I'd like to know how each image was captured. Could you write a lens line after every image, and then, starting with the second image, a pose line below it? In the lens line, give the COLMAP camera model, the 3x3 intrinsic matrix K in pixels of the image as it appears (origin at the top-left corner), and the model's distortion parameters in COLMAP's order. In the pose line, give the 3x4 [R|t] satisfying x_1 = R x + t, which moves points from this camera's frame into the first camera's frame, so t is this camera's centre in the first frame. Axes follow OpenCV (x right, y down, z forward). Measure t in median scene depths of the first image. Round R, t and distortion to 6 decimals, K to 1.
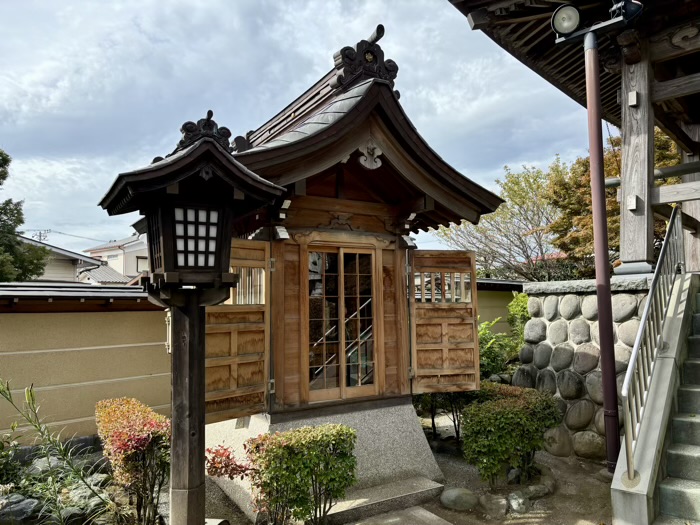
lens RADIAL K [[531.0, 0, 350.0], [0, 531.0, 262.5], [0, 0, 1]] dist [0.067083, -0.076452]
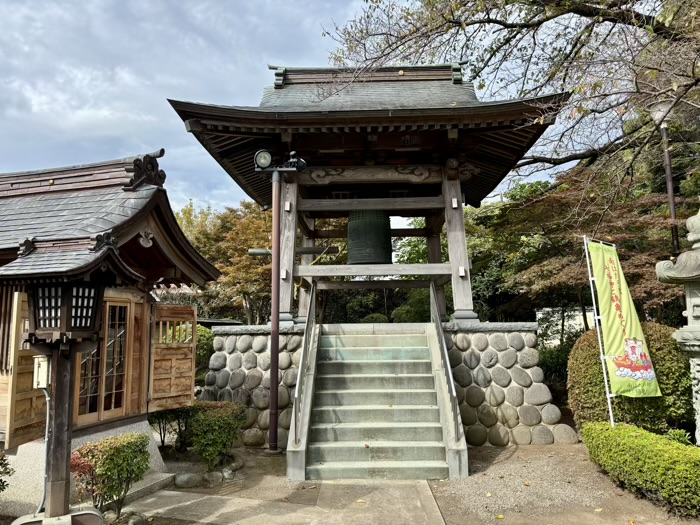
lens RADIAL K [[531.0, 0, 350.0], [0, 531.0, 262.5], [0, 0, 1]] dist [0.067083, -0.076452]
pose [[0.758703, 0.092559, 0.644827, -0.394412], [-0.060520, 0.995589, -0.071699, -0.060715], [-0.648619, 0.015373, 0.760958, -0.348020]]
